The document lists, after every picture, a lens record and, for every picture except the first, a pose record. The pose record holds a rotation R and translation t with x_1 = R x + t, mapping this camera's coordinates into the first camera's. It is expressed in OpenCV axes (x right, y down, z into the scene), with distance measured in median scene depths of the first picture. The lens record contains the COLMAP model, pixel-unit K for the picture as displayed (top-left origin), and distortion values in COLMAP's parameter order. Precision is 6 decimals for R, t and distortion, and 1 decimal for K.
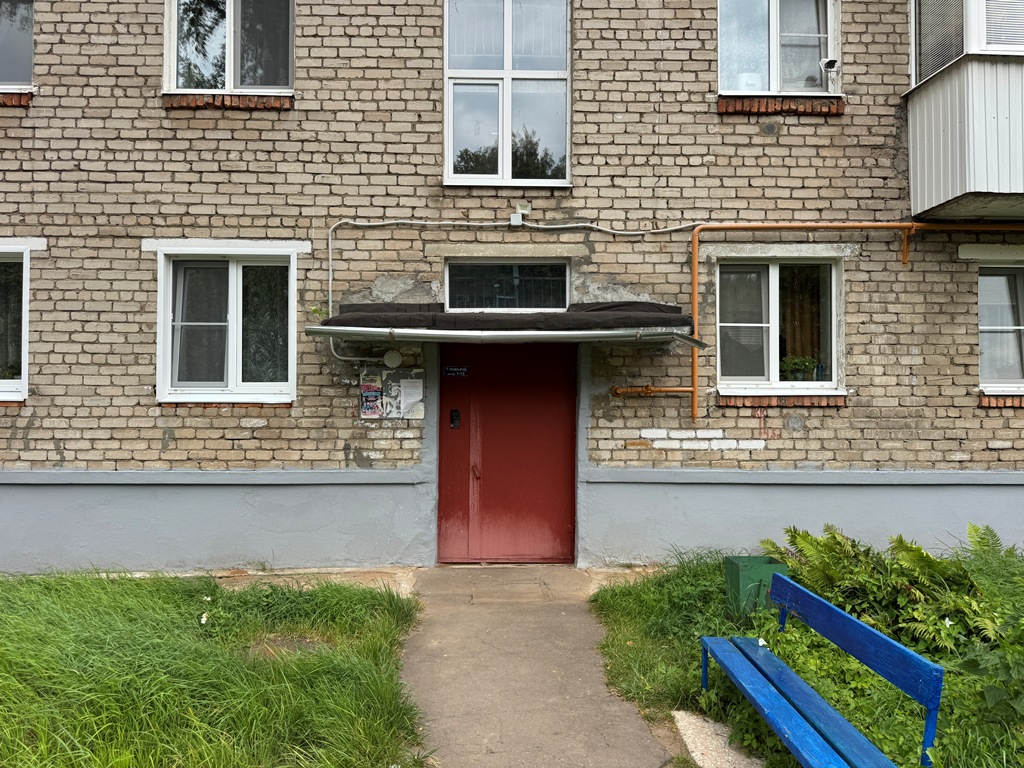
lens RADIAL K [[720.0, 0, 508.5], [0, 720.0, 386.0], [0, 0, 1]] dist [0.053459, -0.071669]
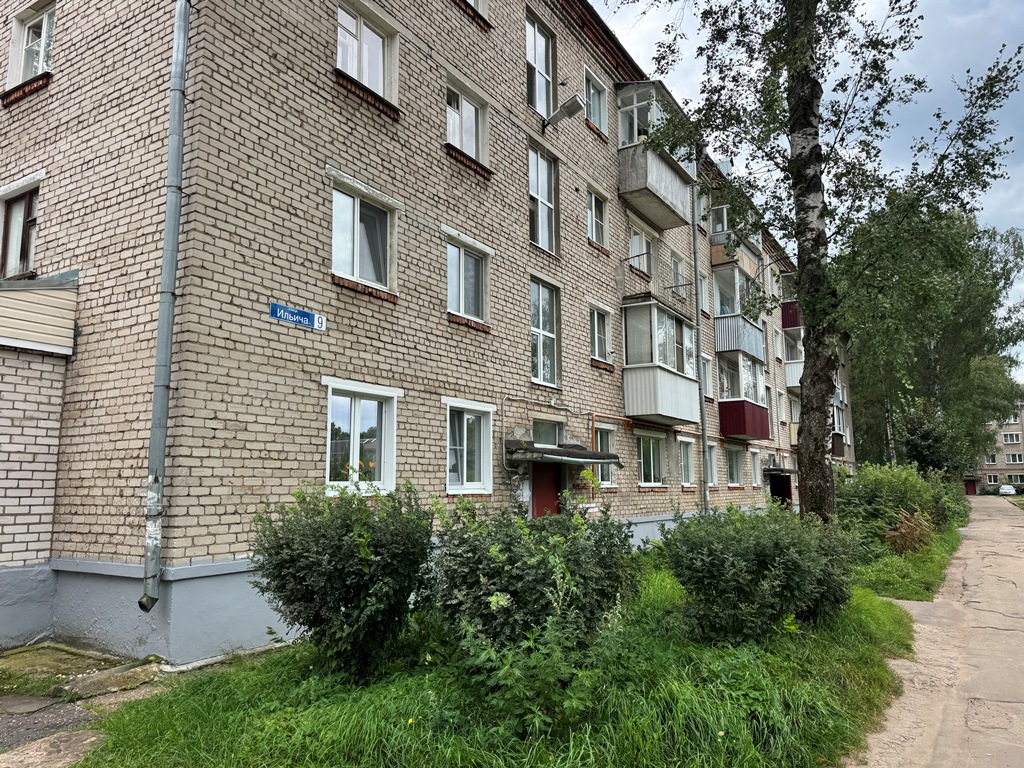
lens RADIAL K [[720.0, 0, 513.0], [0, 720.0, 379.4], [0, 0, 1]] dist [0.053459, -0.071669]
pose [[0.538230, 0.114123, 0.835036, -1.795435], [-0.003654, 0.991096, -0.133096, -0.019328], [-0.842790, 0.068584, 0.533855, -0.025890]]
